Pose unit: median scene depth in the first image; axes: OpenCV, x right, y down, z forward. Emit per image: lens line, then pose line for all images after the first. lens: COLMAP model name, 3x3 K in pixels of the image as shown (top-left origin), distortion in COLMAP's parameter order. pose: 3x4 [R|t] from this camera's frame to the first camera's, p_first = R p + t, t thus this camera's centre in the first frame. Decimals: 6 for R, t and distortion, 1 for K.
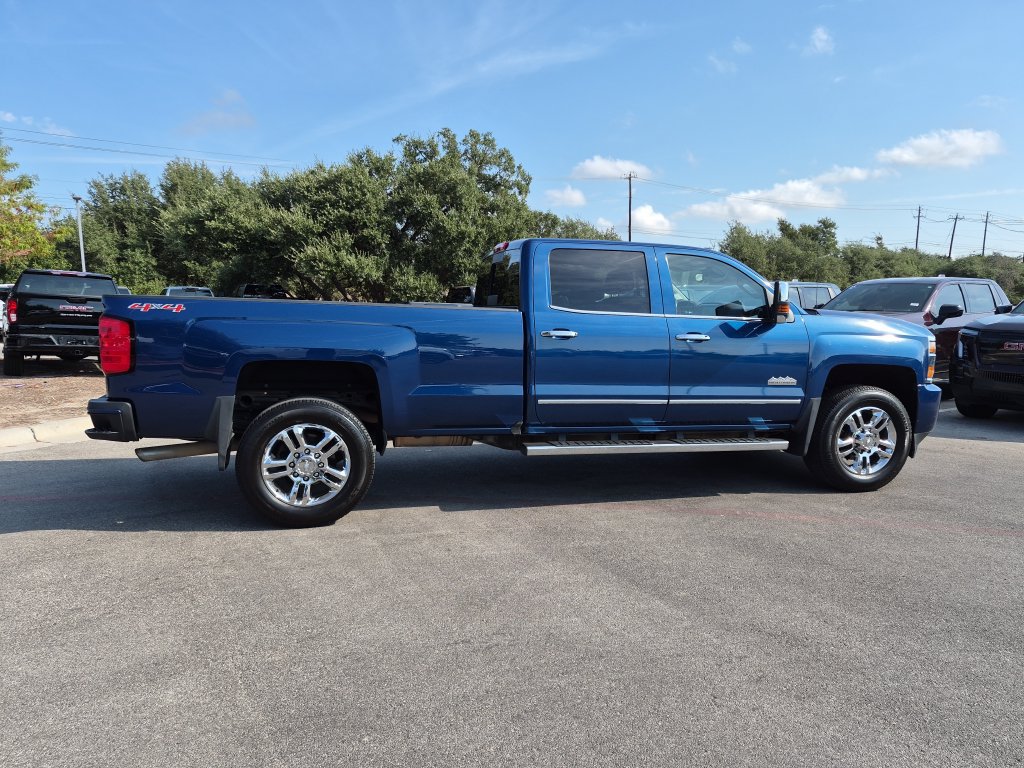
lens RADIAL K [[708.8, 0, 513.8], [0, 708.8, 388.1], [0, 0, 1]] dist [0.073270, -0.068993]
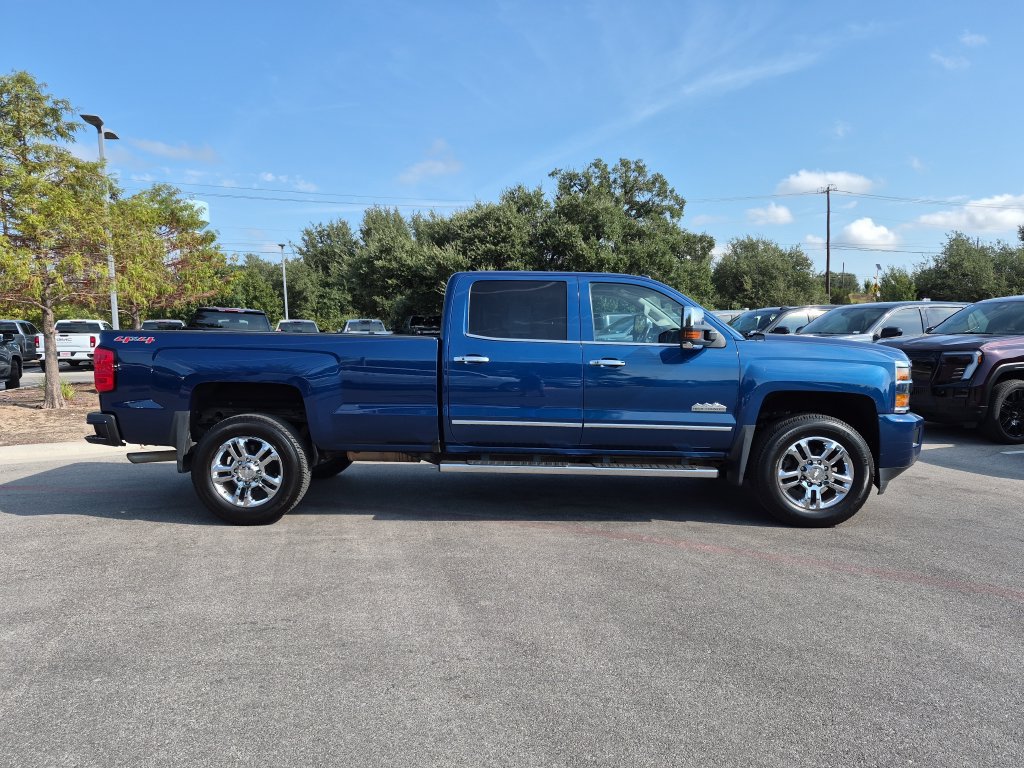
lens RADIAL K [[708.8, 0, 506.9], [0, 708.8, 386.4], [0, 0, 1]] dist [0.073270, -0.068993]
pose [[0.960458, 0.008118, -0.278306, 0.079870], [-0.018941, 0.999164, -0.036222, 0.000381], [0.277779, 0.040061, 0.959809, -0.003380]]
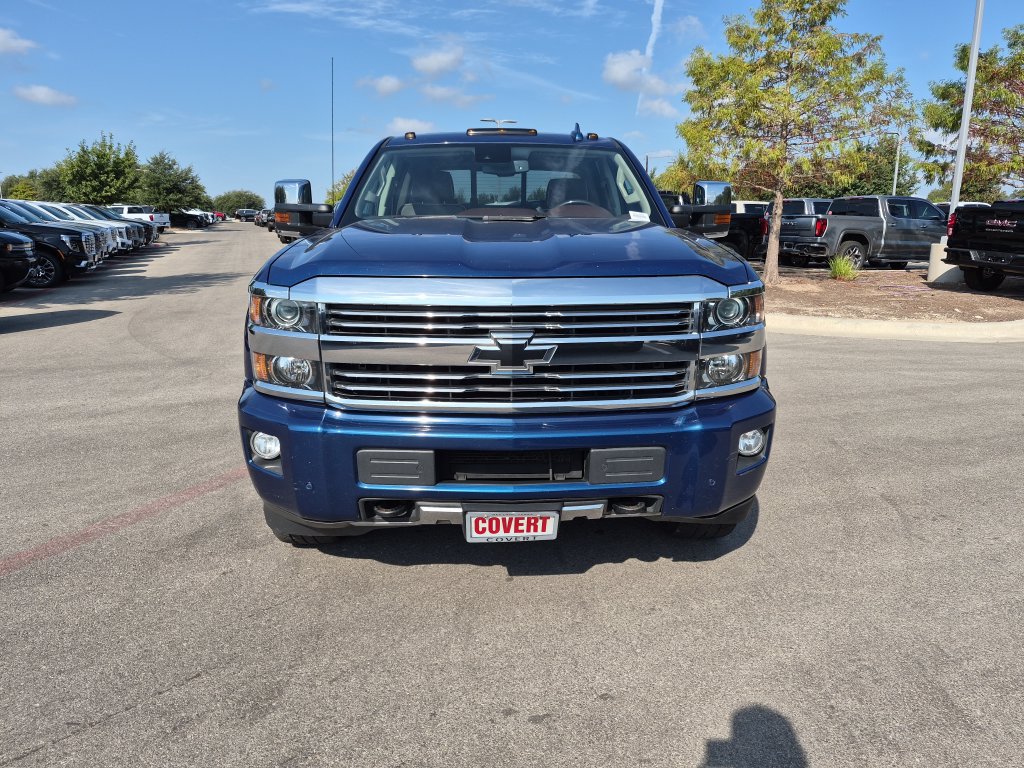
lens RADIAL K [[708.8, 0, 514.8], [0, 708.8, 391.9], [0, 0, 1]] dist [0.073270, -0.068993]
pose [[-0.216755, 0.222622, -0.950503, 0.217230], [-0.120717, 0.960066, 0.252391, -0.030110], [0.968734, 0.169449, -0.181224, 0.279859]]
